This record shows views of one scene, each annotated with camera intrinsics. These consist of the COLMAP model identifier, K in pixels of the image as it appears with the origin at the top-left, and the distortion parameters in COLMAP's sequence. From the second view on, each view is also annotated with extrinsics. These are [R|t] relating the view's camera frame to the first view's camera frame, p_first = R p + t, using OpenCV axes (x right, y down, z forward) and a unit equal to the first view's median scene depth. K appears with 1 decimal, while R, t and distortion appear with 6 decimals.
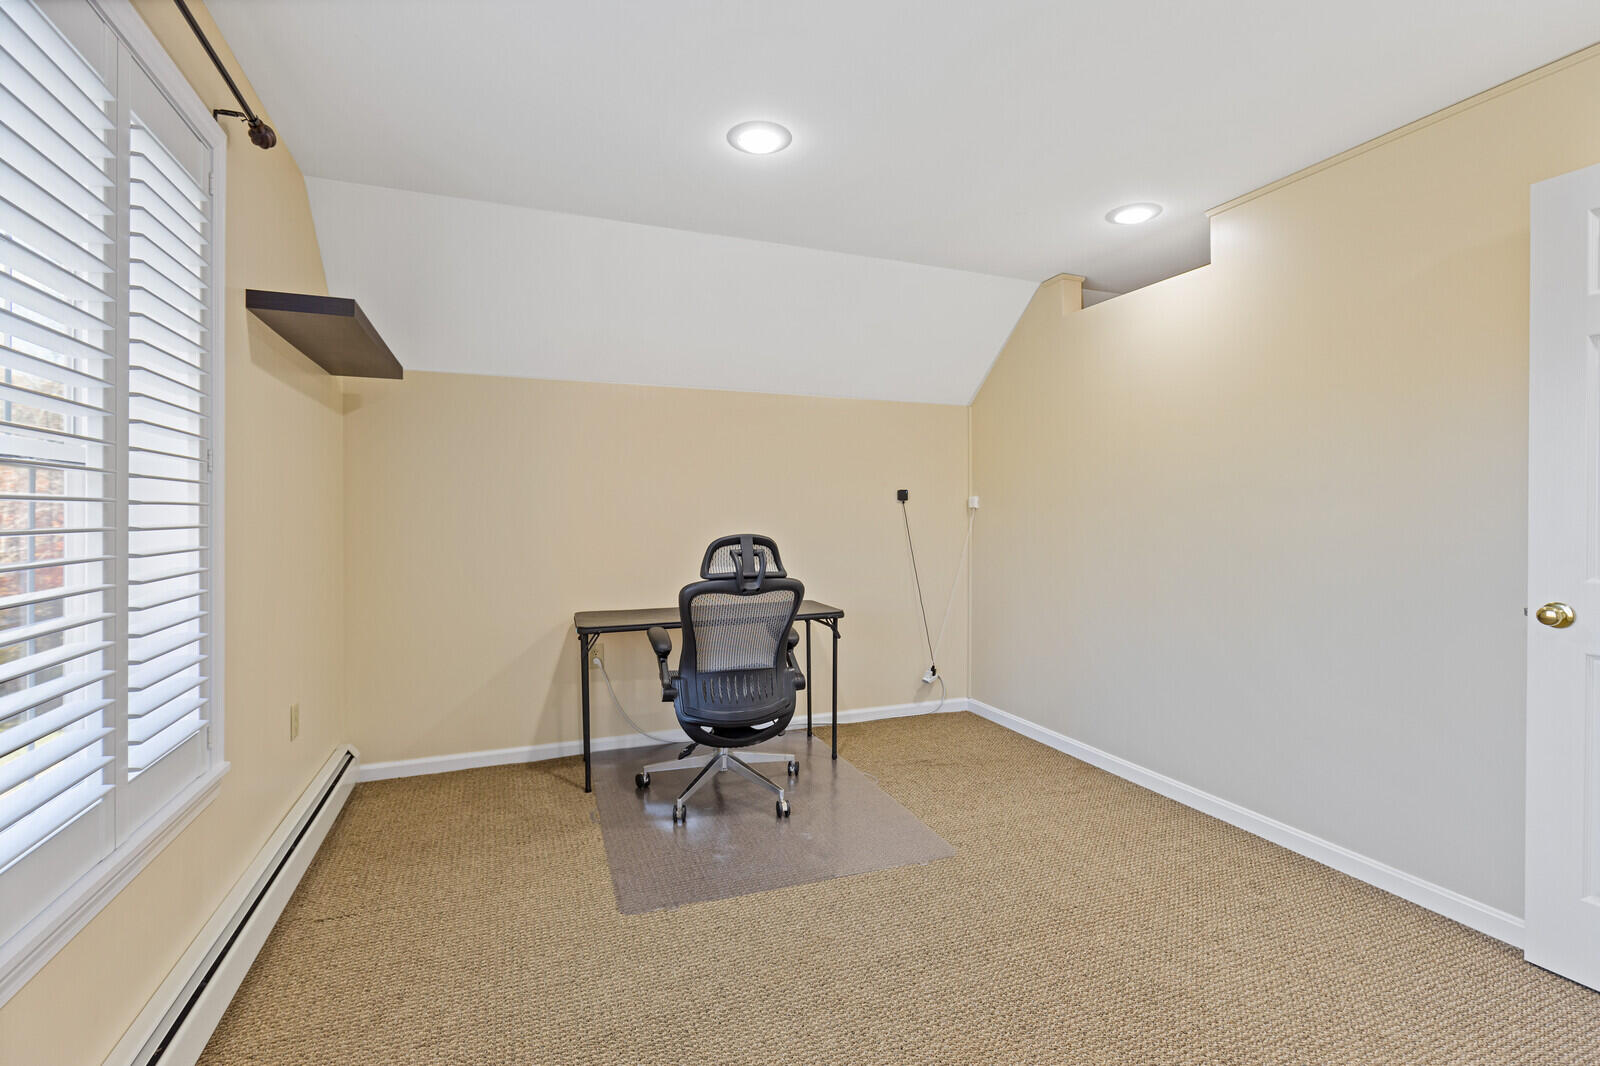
lens RADIAL K [[728.9, 0, 793.5], [0, 728.9, 524.5], [0, 0, 1]] dist [-0.000601, 0.000045]
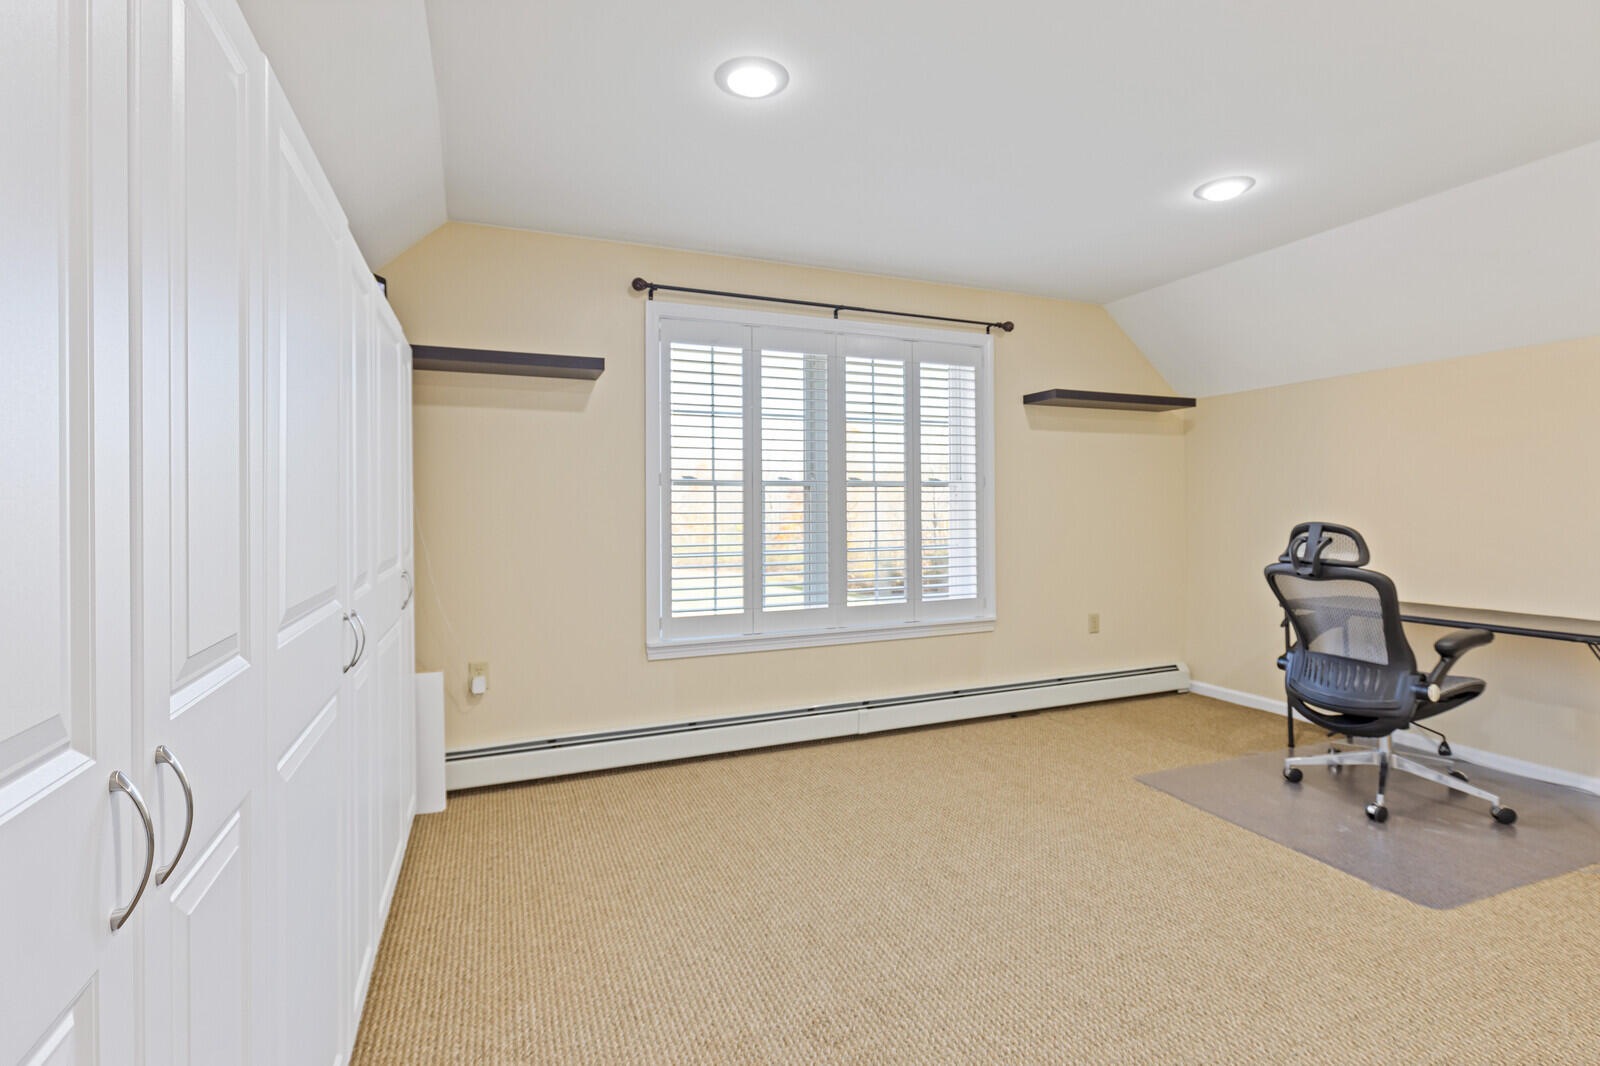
lens RADIAL K [[728.9, 0, 795.8], [0, 728.9, 521.2], [0, 0, 1]] dist [-0.000601, 0.000045]
pose [[0.023568, 0.022034, -0.999479, 0.951098], [-0.006123, 0.999742, 0.021896, -0.006467], [0.999703, 0.005604, 0.023697, 0.227716]]
